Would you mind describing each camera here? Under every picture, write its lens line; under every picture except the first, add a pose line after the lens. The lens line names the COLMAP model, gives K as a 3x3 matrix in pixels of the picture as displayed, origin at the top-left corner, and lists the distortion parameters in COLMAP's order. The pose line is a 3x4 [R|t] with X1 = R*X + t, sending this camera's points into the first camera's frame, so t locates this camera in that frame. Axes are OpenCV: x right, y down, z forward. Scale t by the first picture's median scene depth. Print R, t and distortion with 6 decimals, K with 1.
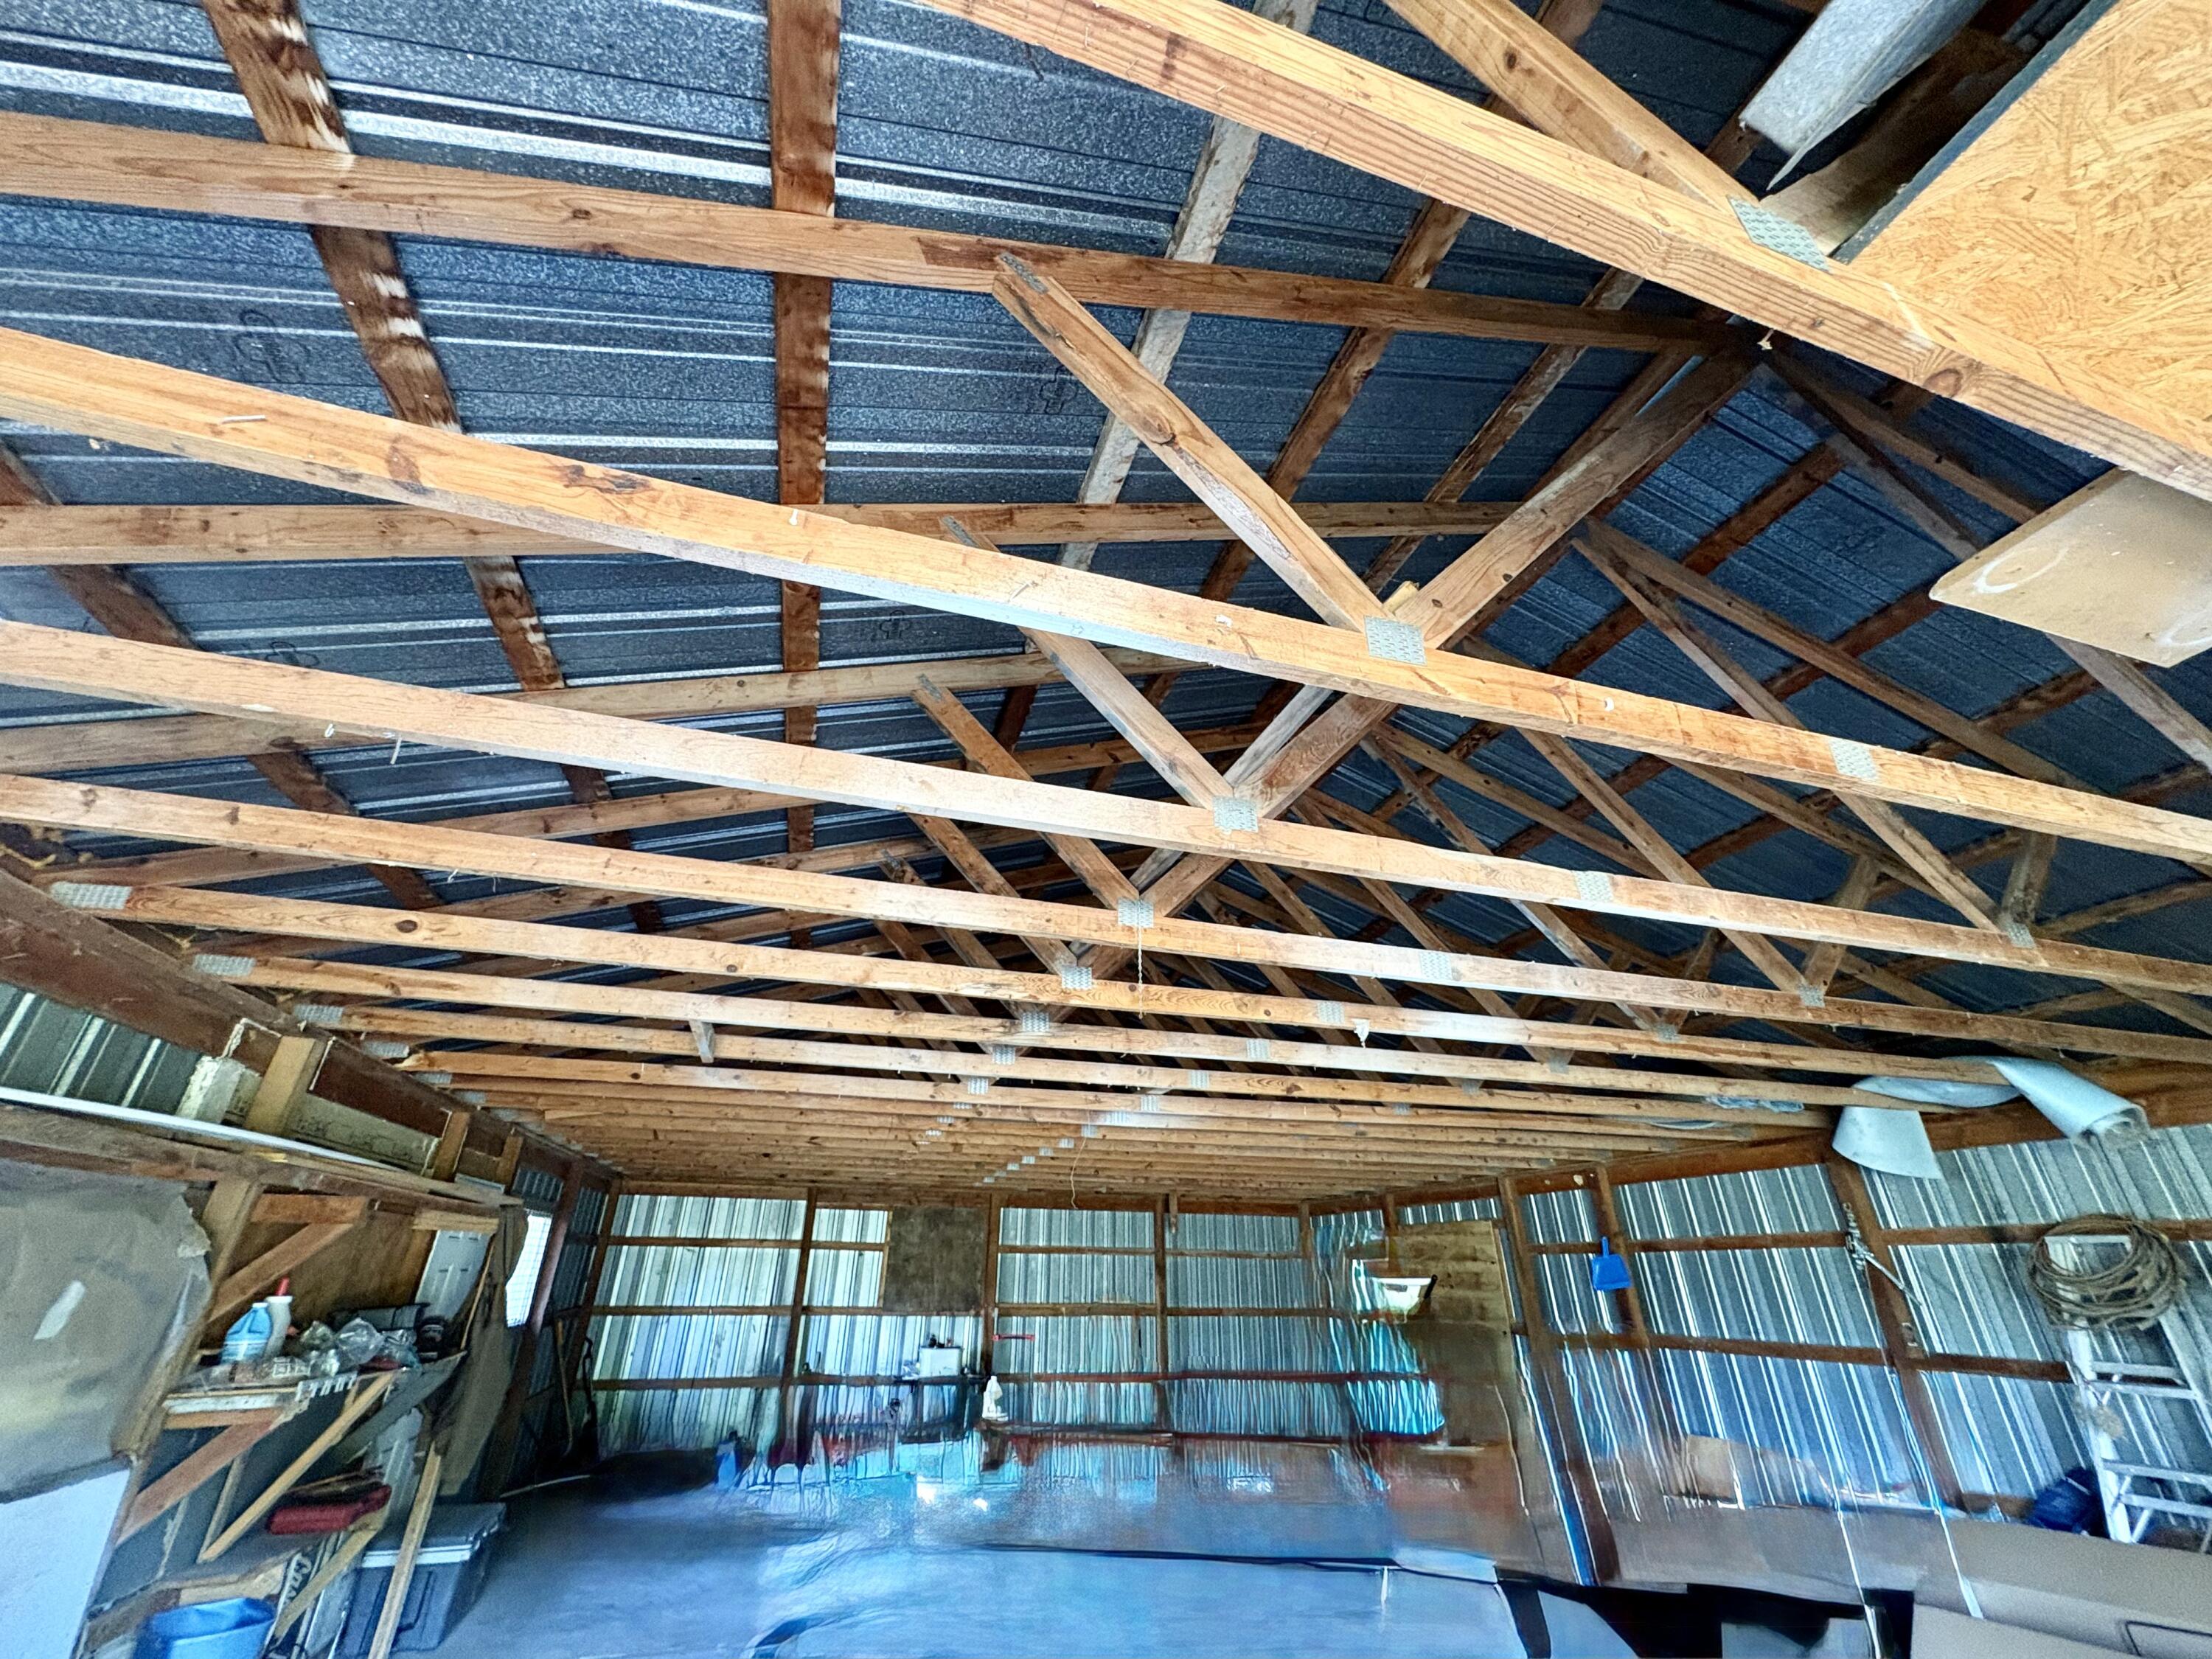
lens RADIAL K [[880.0, 0, 1116.7], [0, 880.0, 835.9], [0, 0, 1]] dist [-0.000424, 0.000294]
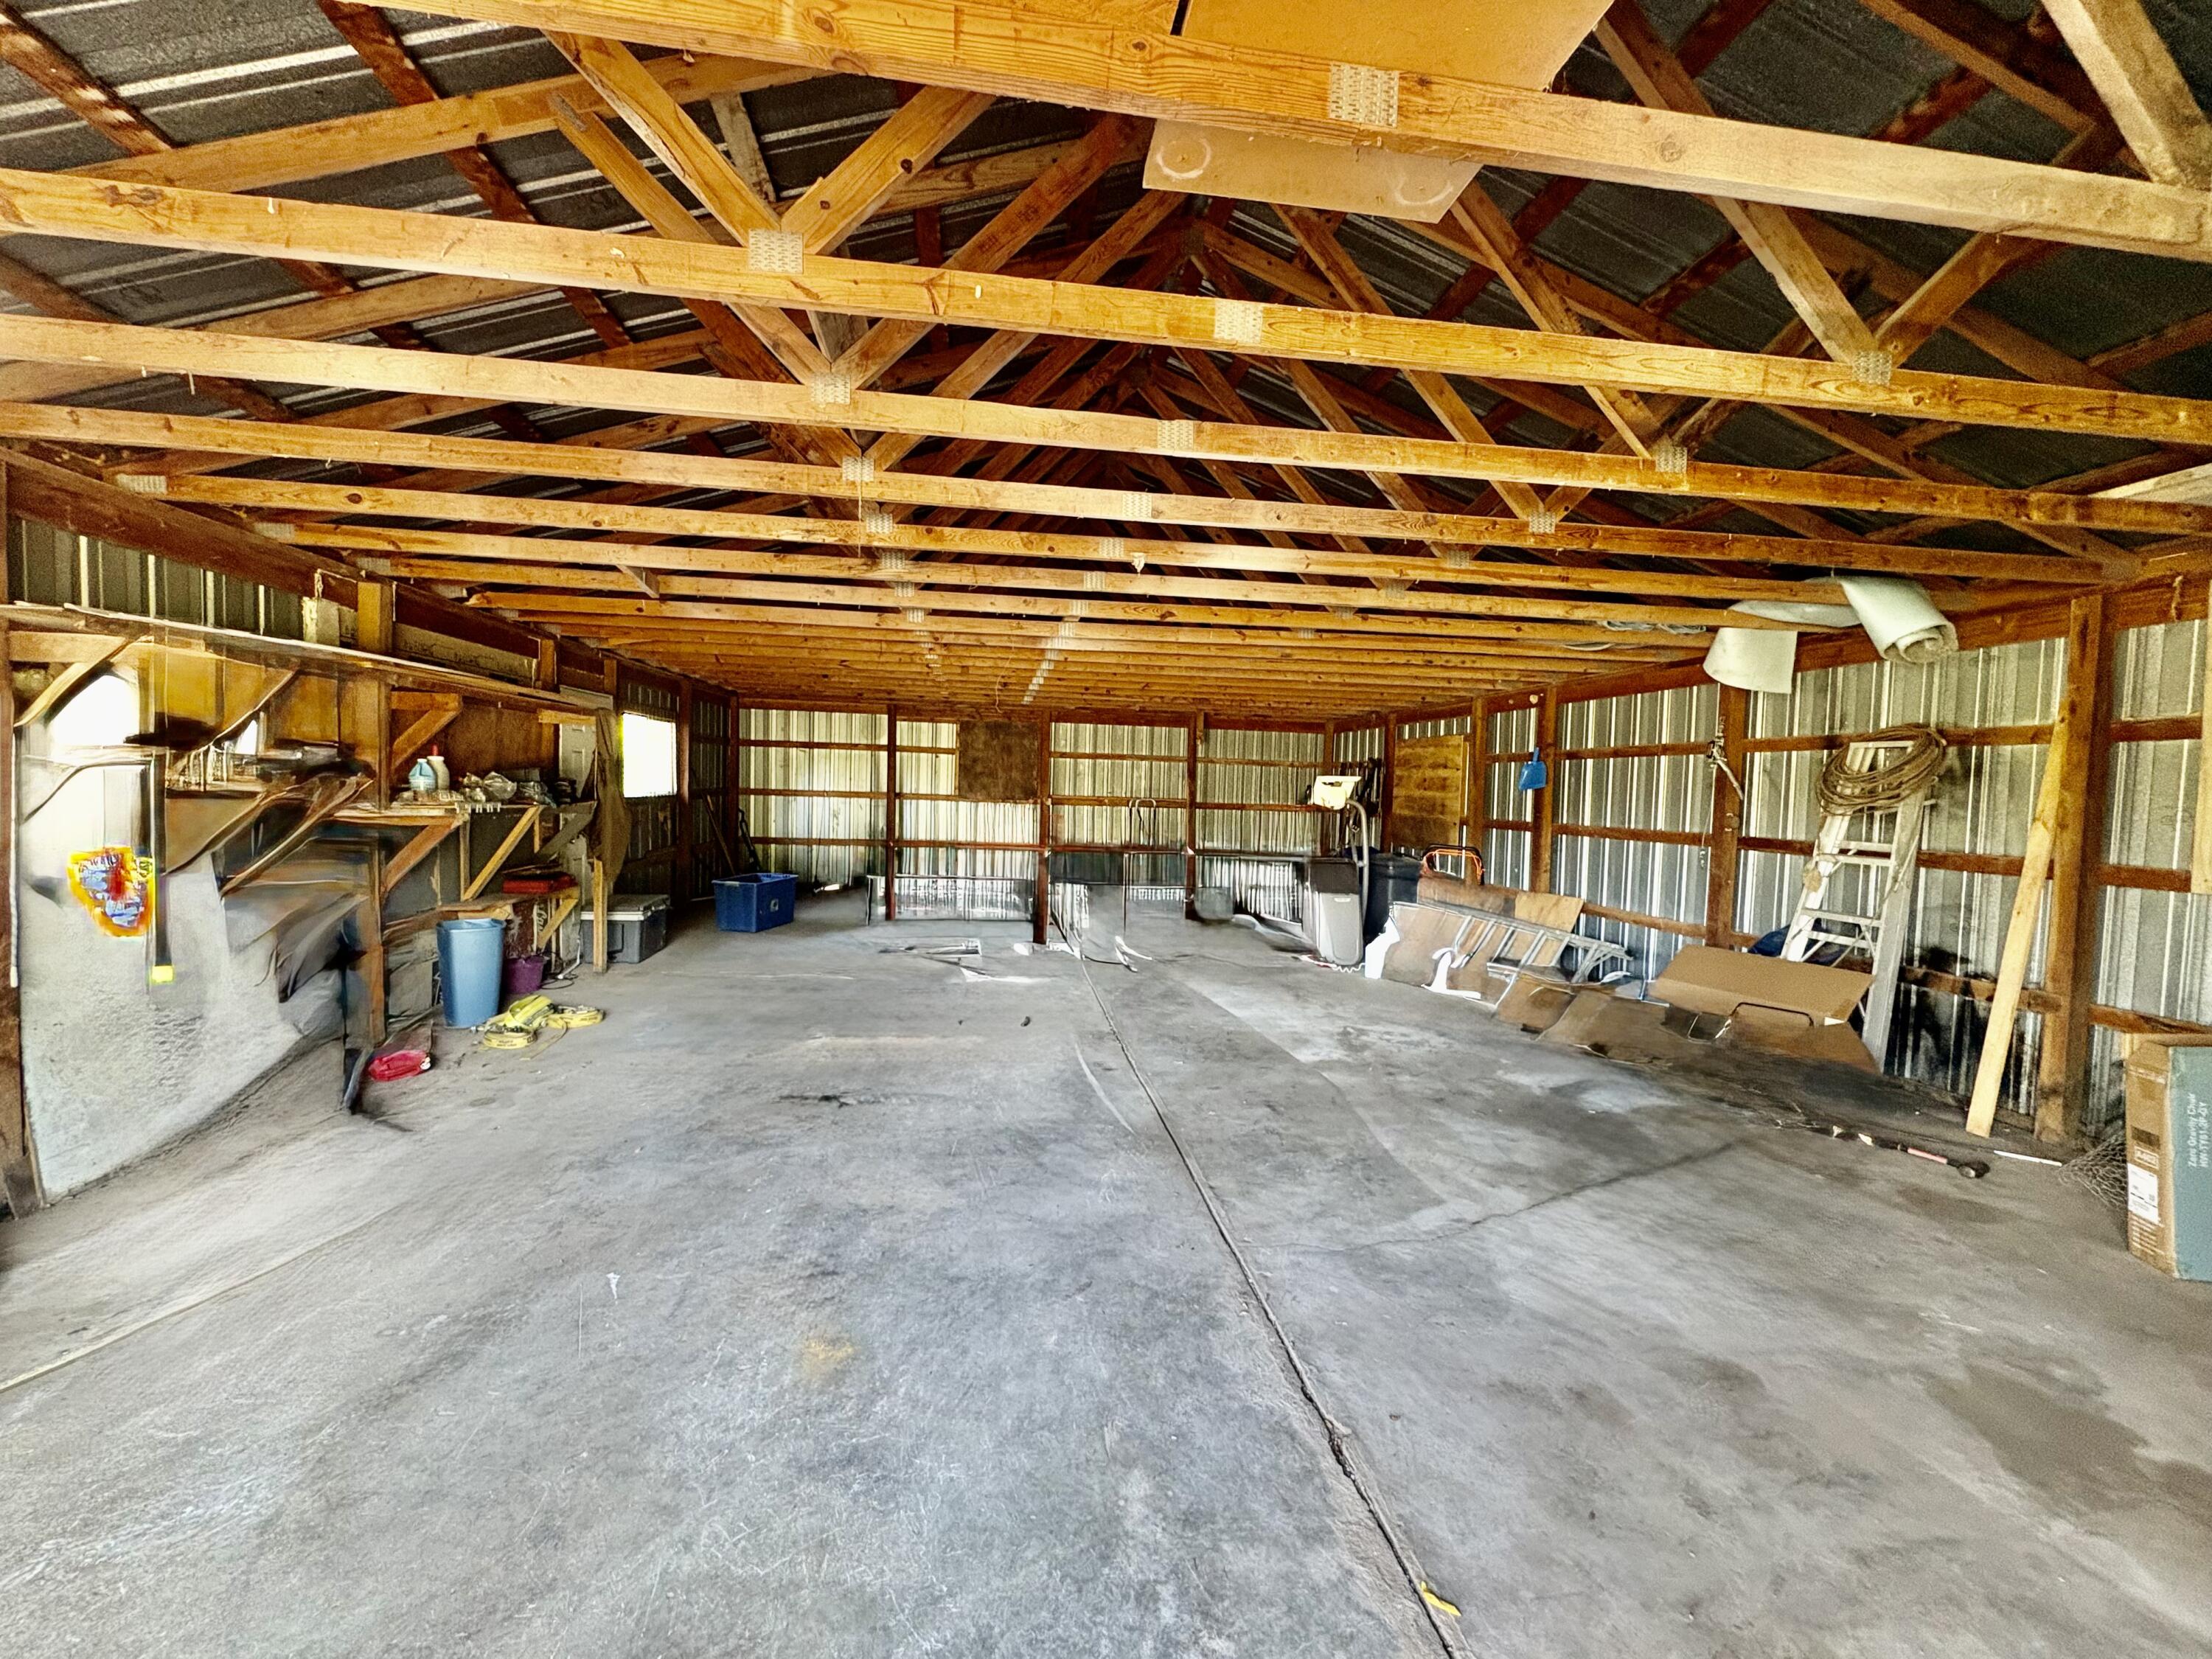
lens RADIAL K [[880.0, 0, 1116.7], [0, 880.0, 835.9], [0, 0, 1]] dist [-0.000424, 0.000294]
pose [[0.987097, 0.029963, -0.157294, 0.246951], [0.051553, 0.870561, 0.489353, -0.020199], [0.151597, -0.491148, 0.857783, -0.102547]]
